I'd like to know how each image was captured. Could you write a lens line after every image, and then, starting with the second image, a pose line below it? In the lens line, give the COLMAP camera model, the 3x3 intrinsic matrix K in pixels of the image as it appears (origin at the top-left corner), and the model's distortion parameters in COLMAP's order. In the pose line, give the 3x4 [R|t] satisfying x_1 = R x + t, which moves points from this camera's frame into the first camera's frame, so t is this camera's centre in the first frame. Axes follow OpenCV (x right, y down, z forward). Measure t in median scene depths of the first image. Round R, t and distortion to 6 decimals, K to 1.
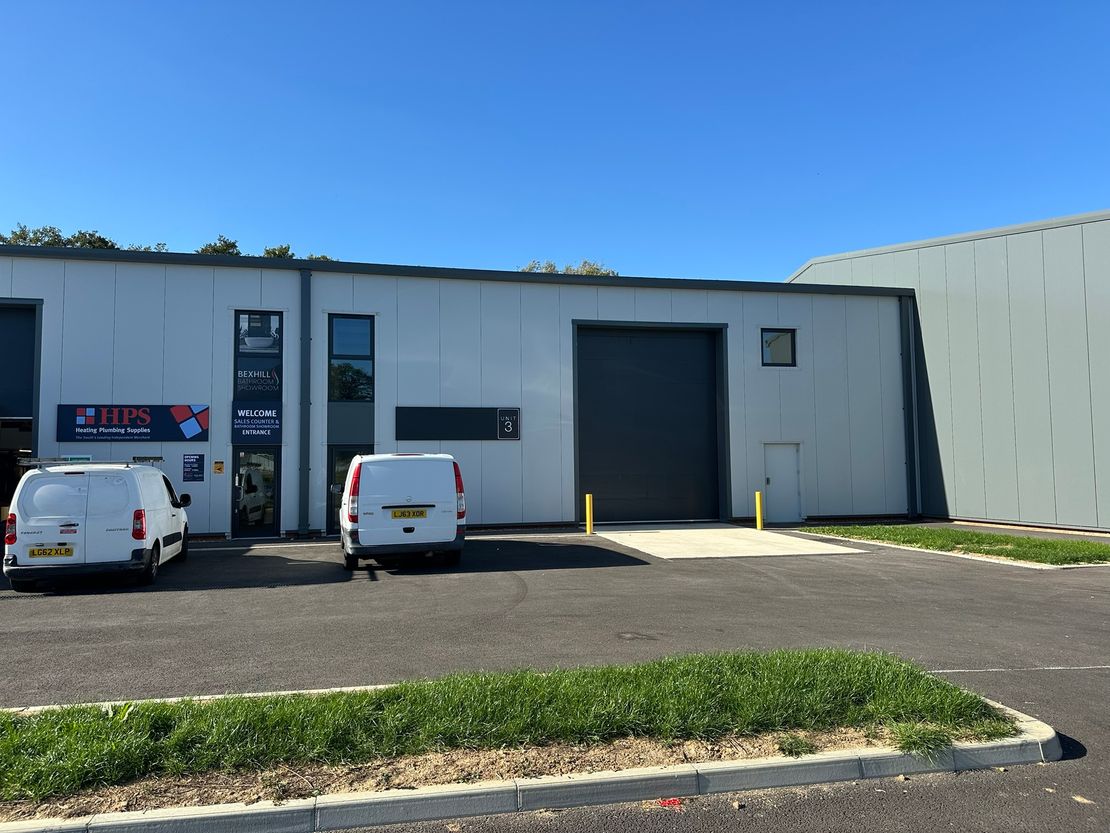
lens RADIAL K [[776.6, 0, 555.0], [0, 776.6, 416.5], [0, 0, 1]] dist [0.114908, -0.157017]
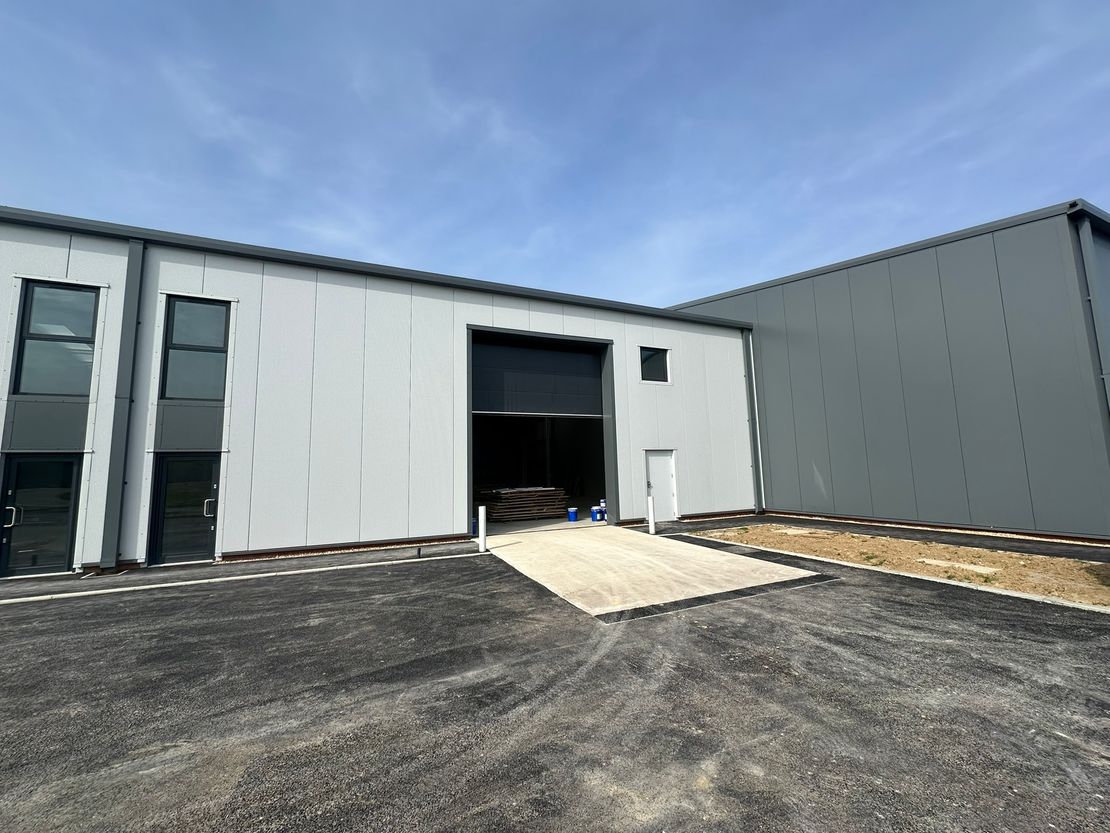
lens RADIAL K [[447.4, 0, 555.0], [0, 447.4, 416.5], [0, 0, 1]] dist [-0.002409, -0.000637]
pose [[0.982201, 0.007963, 0.187665, 0.027430], [0.003754, 0.998069, -0.061998, 0.028711], [-0.187796, 0.061599, 0.980275, 0.458290]]
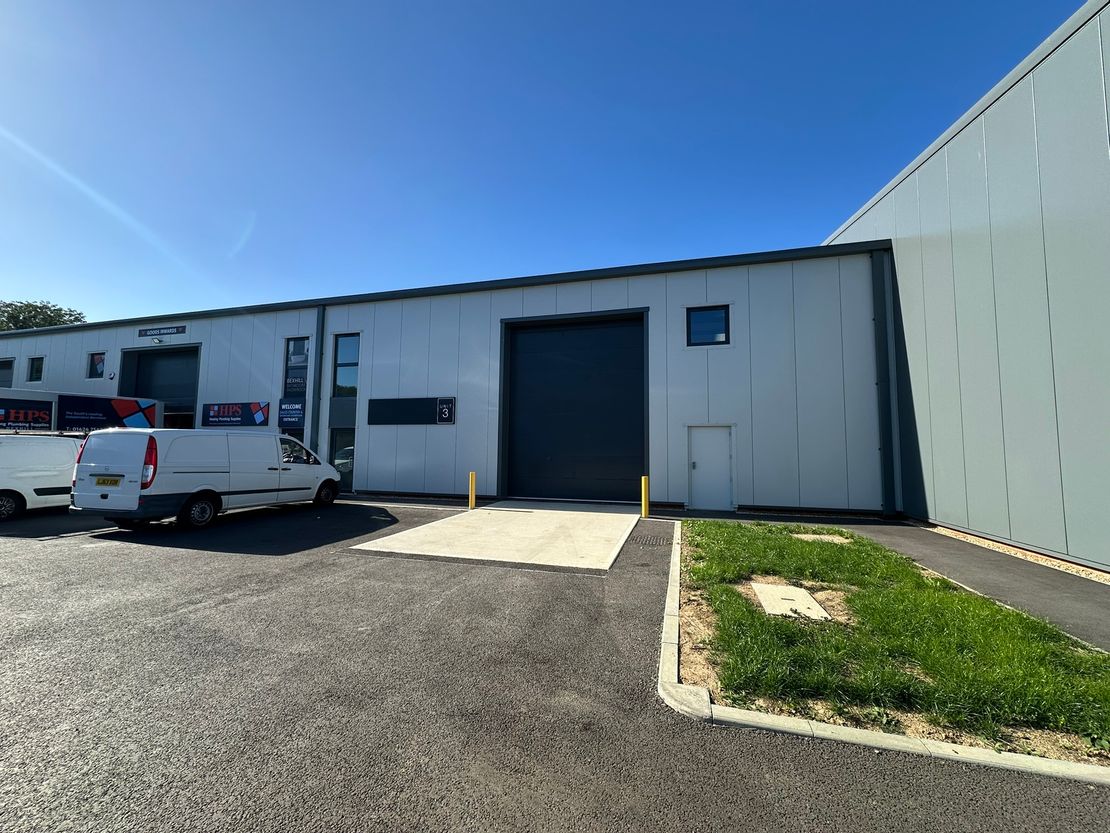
lens RADIAL K [[447.4, 0, 555.0], [0, 447.4, 416.5], [0, 0, 1]] dist [-0.002409, -0.000637]
pose [[0.870512, -0.018671, -0.491793, 0.442524], [0.012712, 0.999800, -0.015456, 0.032286], [0.491983, 0.007203, 0.870575, 0.495345]]
